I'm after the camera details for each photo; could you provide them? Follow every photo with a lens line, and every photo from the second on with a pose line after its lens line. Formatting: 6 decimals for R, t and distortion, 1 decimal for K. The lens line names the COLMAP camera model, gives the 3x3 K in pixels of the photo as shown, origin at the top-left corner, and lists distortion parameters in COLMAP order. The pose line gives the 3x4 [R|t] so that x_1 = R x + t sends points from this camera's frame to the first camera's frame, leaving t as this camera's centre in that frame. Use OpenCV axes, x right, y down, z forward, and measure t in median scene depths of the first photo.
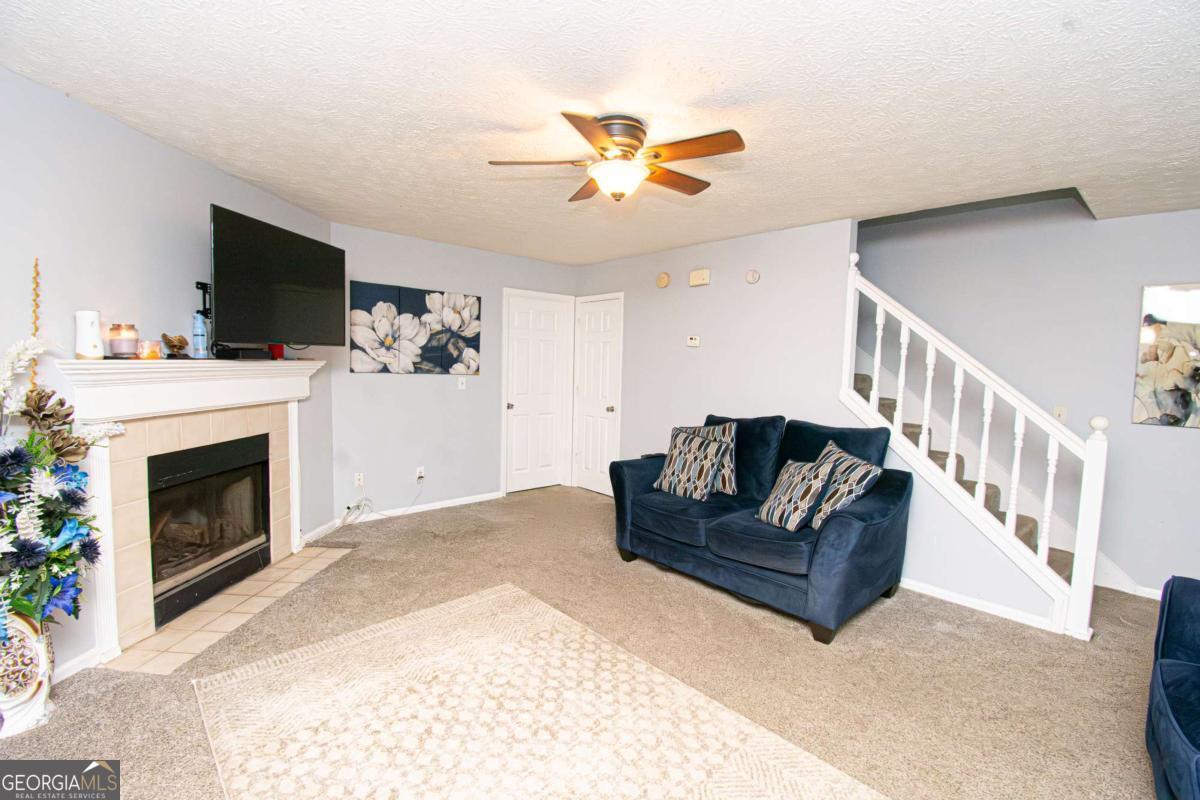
lens RADIAL K [[530.5, 0, 601.2], [0, 530.5, 395.5], [0, 0, 1]] dist [0.014392, -0.020312]
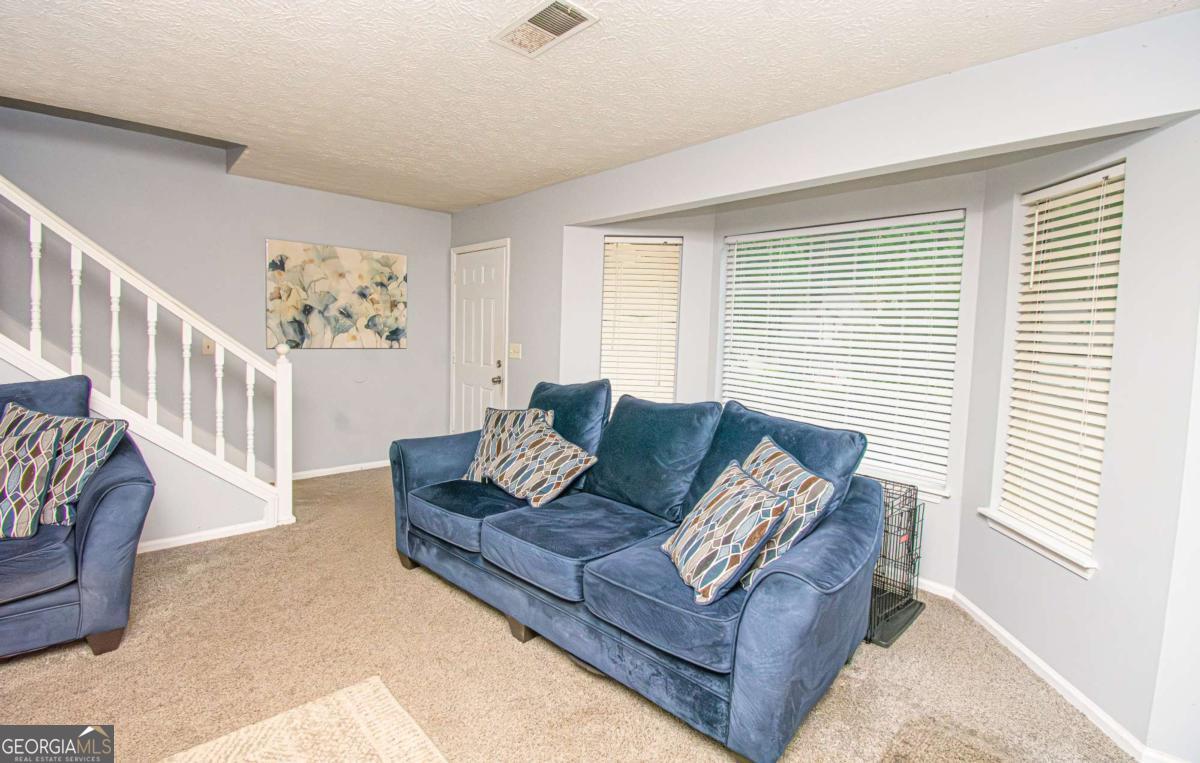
lens RADIAL K [[533.6, 0, 601.0], [0, 533.6, 361.8], [0, 0, 1]] dist [0.023820, -0.026870]
pose [[0.002770, -0.093256, 0.995638, -0.270525], [0.032995, 0.995109, 0.093114, -0.009605], [-0.999452, 0.032593, 0.005833, 0.212957]]
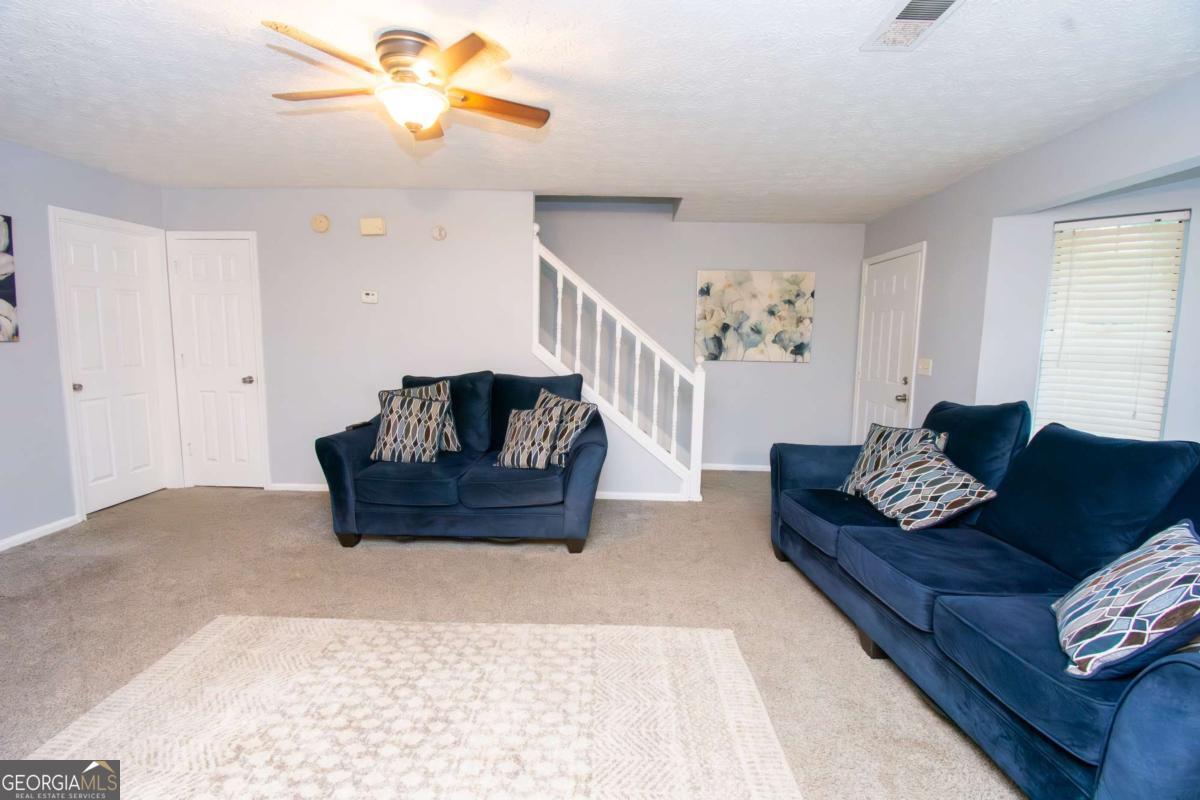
lens RADIAL K [[530.5, 0, 601.2], [0, 530.5, 395.5], [0, 0, 1]] dist [0.014392, -0.020312]
pose [[0.700563, -0.097386, 0.706914, -0.304294], [0.047053, 0.994792, 0.090414, 0.002283], [-0.712037, -0.030078, 0.701497, 0.106738]]
